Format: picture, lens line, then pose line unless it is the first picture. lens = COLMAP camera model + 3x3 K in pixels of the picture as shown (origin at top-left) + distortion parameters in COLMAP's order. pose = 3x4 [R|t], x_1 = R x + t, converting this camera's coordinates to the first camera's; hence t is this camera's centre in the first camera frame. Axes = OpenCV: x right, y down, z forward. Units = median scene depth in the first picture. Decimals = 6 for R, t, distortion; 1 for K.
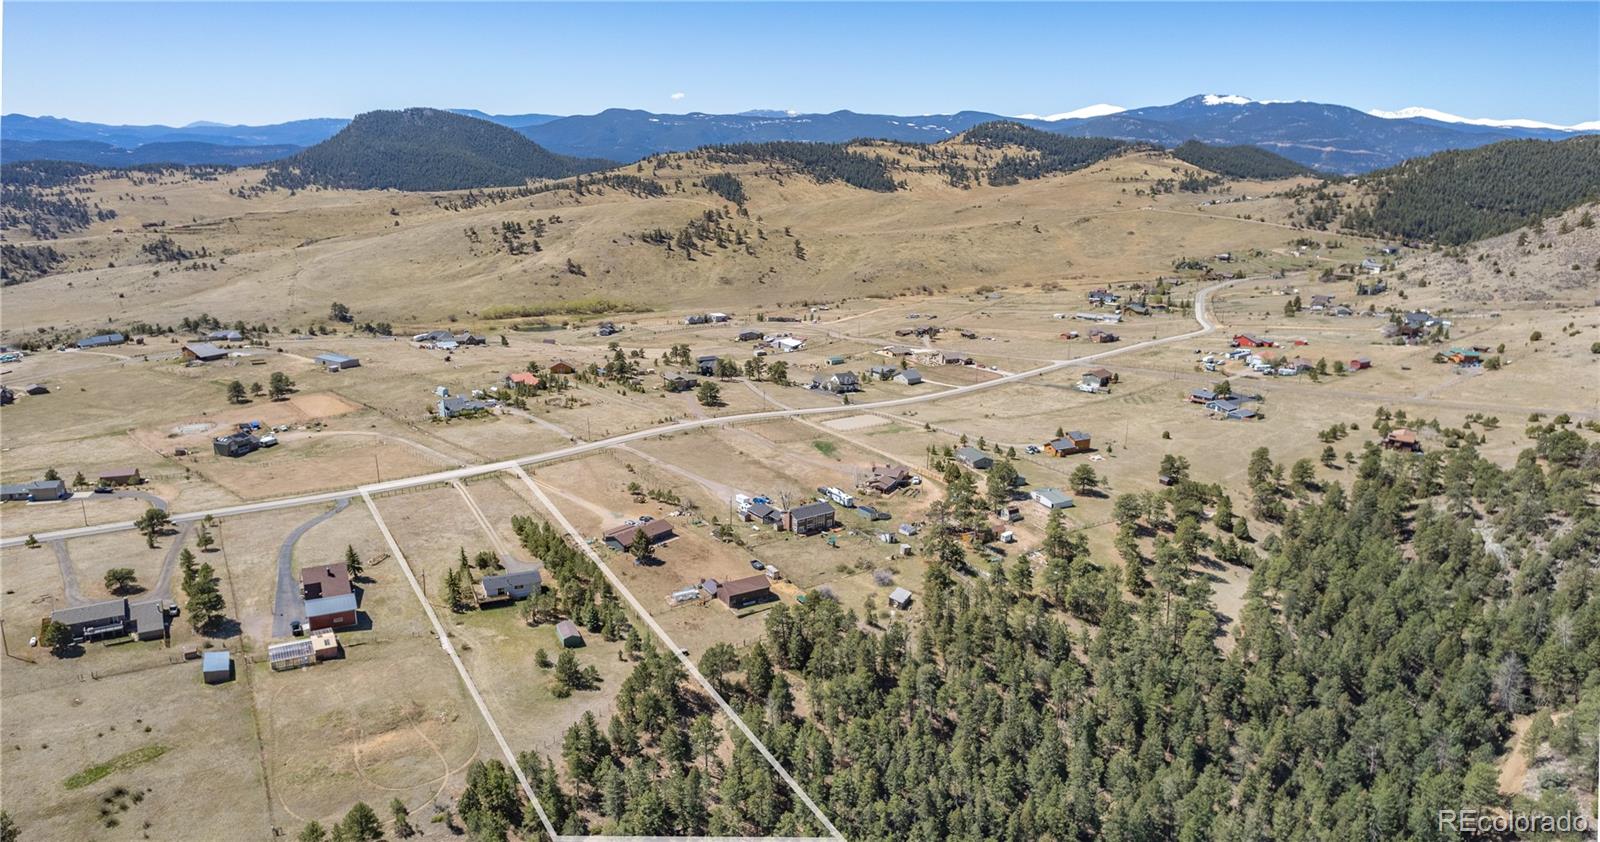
lens RADIAL K [[1030.4, 0, 817.0], [0, 1030.4, 419.0], [0, 0, 1]] dist [-0.041504, 0.035884]
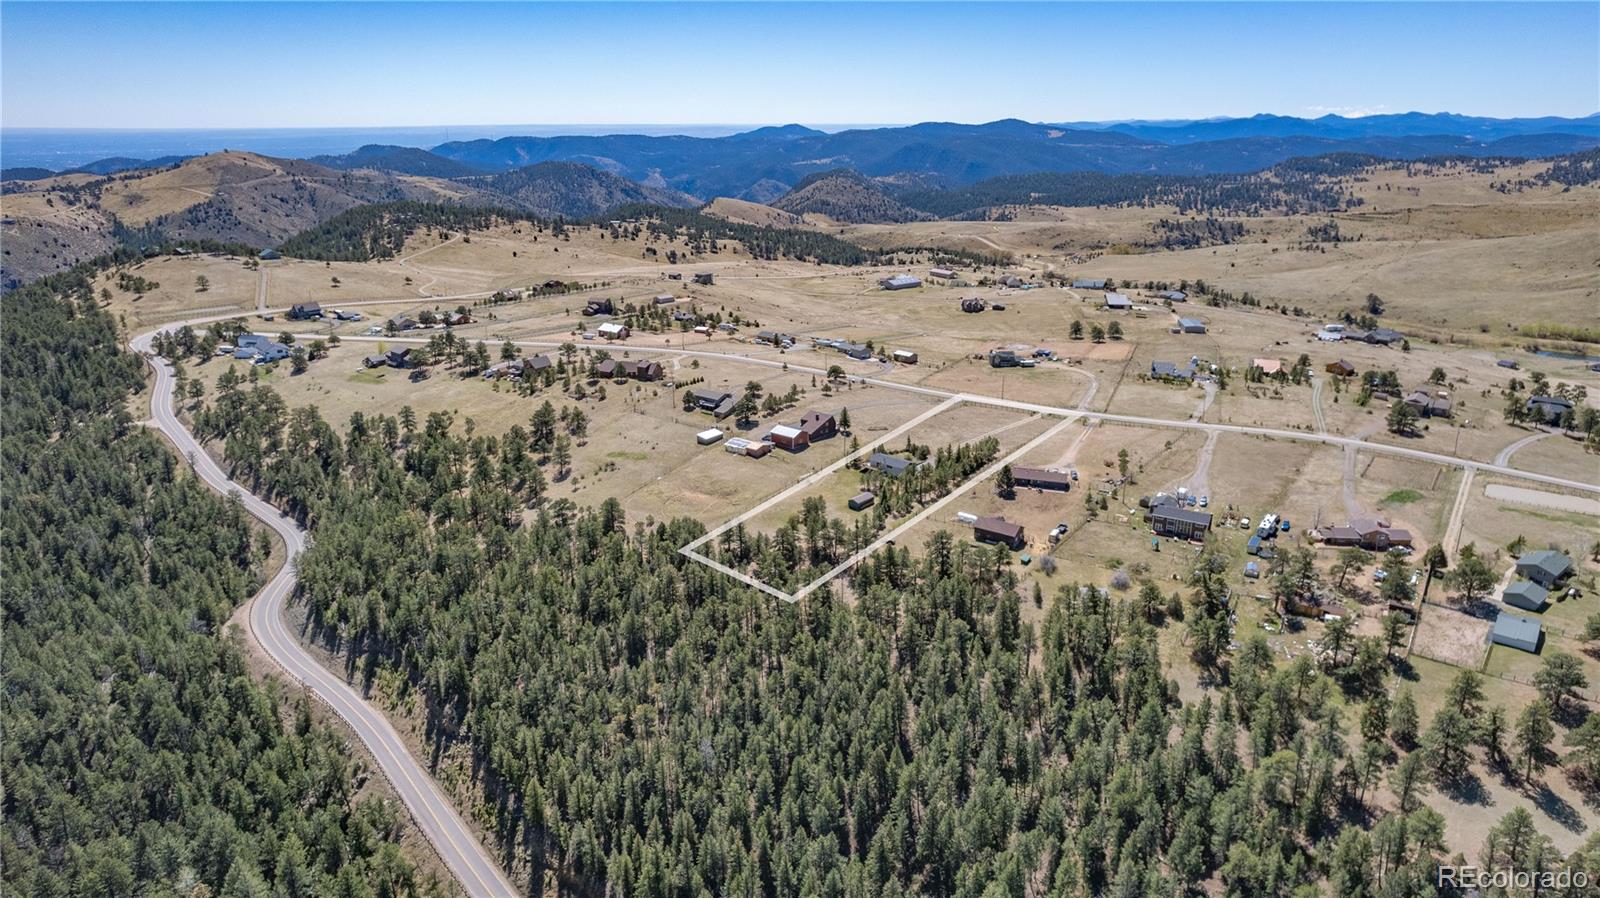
lens RADIAL K [[1035.6, 0, 798.6], [0, 1035.6, 444.7], [0, 0, 1]] dist [-0.055000, 0.058704]
pose [[0.375660, 0.258163, -0.890074, 0.571639], [-0.233567, 0.955789, 0.178645, -0.048484], [0.896842, 0.140782, 0.419350, 0.239503]]
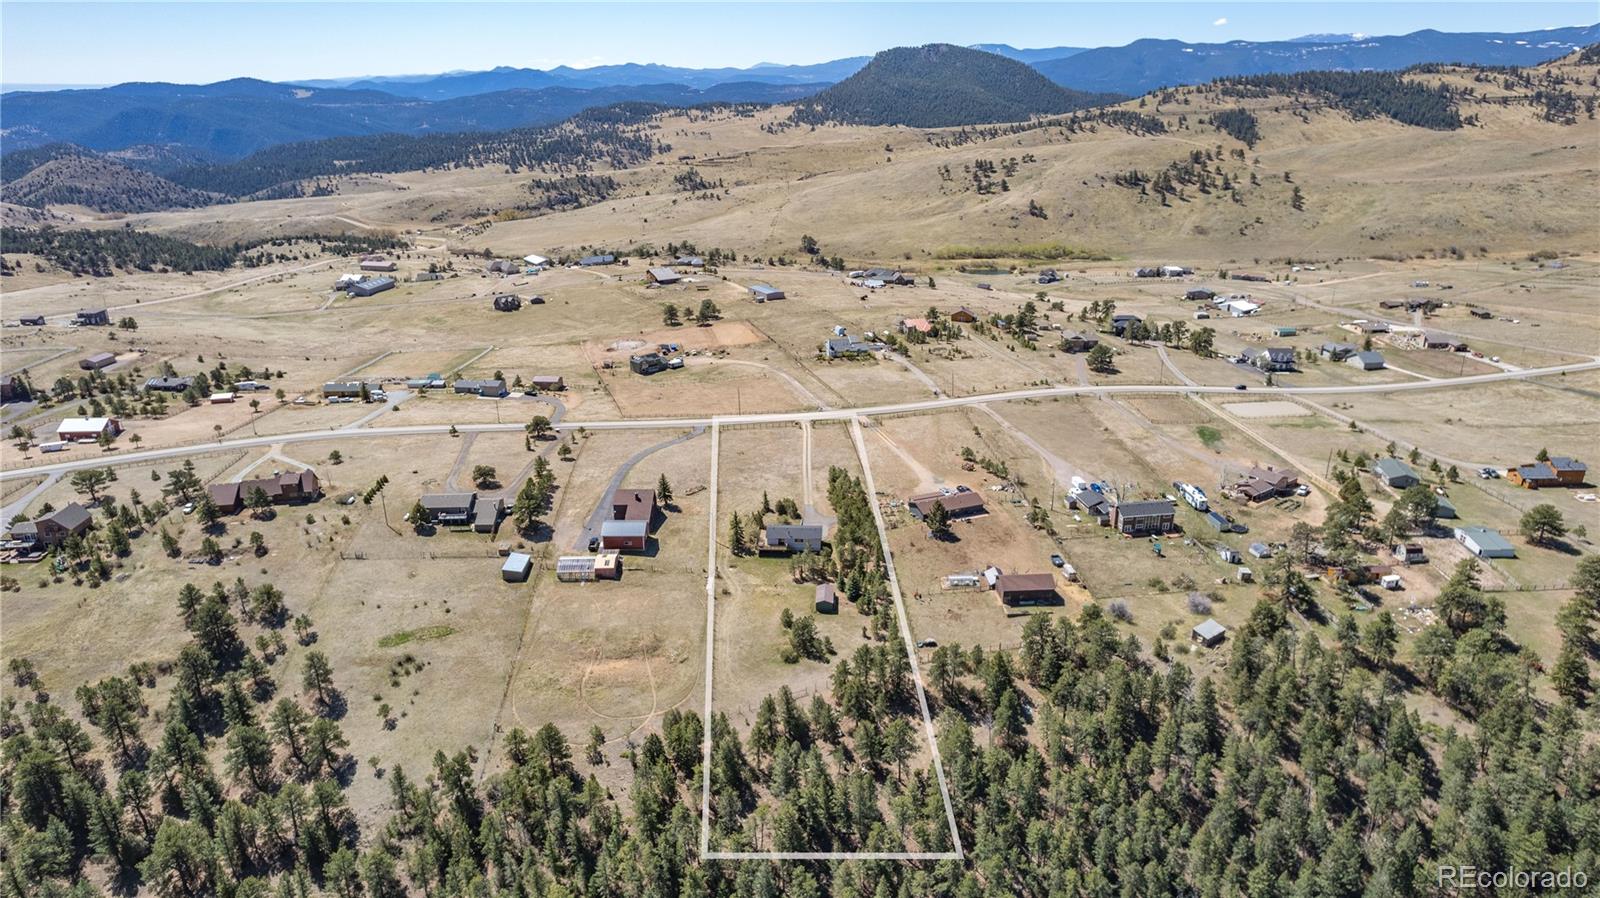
lens RADIAL K [[1035.6, 0, 804.9], [0, 1035.6, 447.7], [0, 0, 1]] dist [-0.055000, 0.058704]
pose [[0.881053, 0.135933, -0.453065, 0.107993], [-0.097571, 0.989447, 0.107121, -0.022728], [0.462845, -0.050173, 0.885018, 0.085008]]
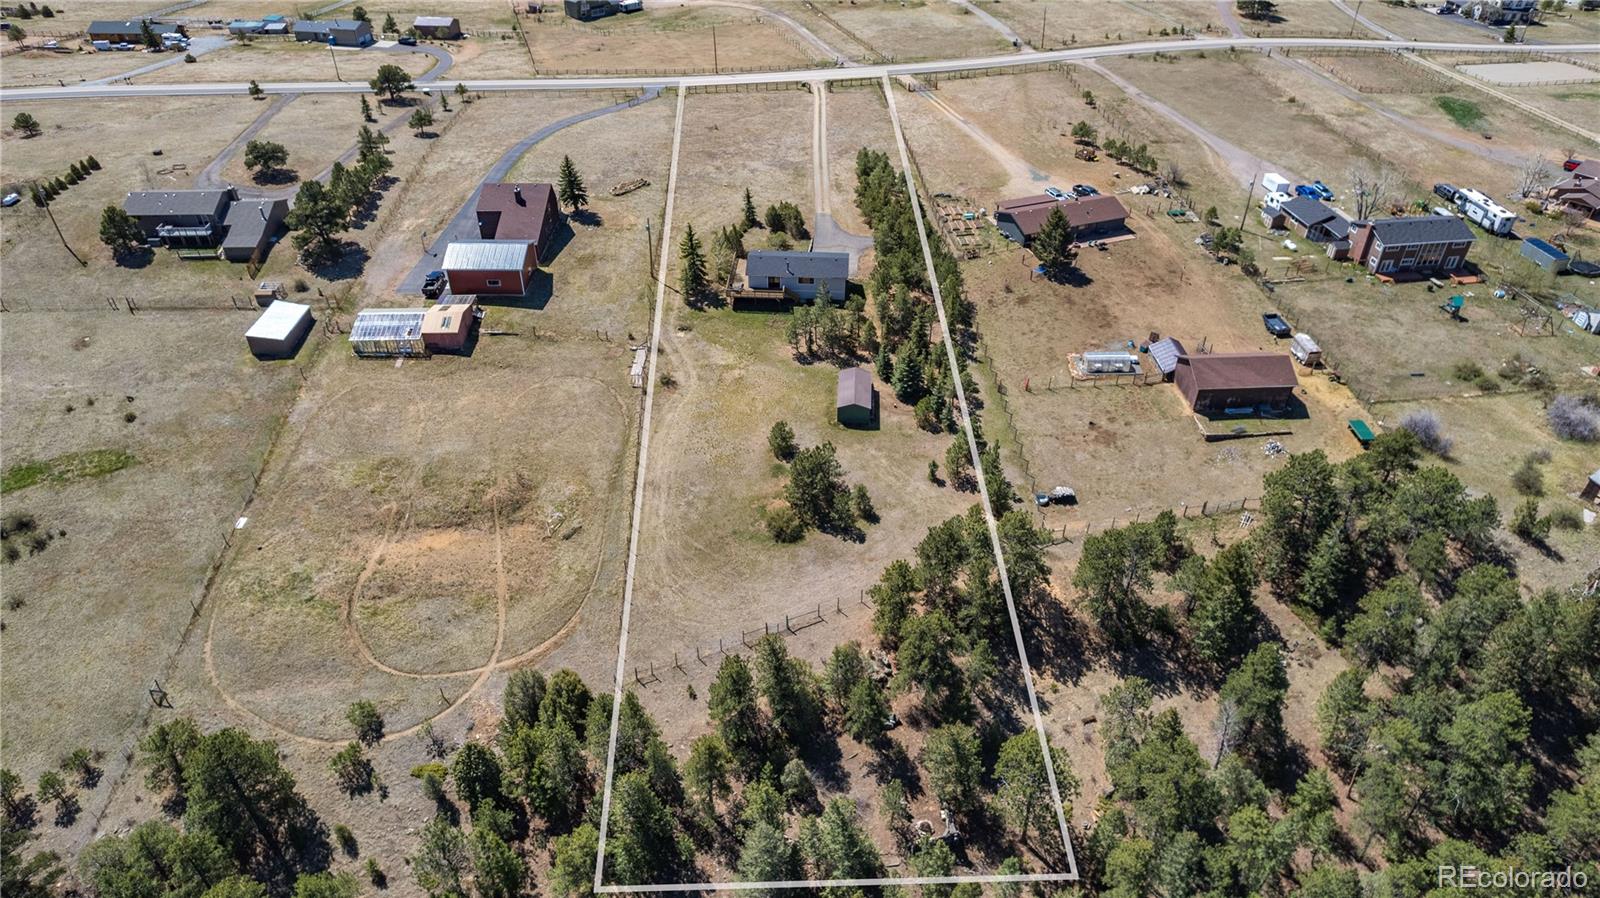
lens RADIAL K [[1035.6, 0, 793.7], [0, 1035.6, 440.7], [0, 0, 1]] dist [-0.055000, 0.058704]
pose [[0.872241, 0.264798, -0.411191, -0.032868], [-0.105704, 0.922946, 0.370132, 0.027479], [0.477517, -0.279380, 0.833021, 0.357684]]
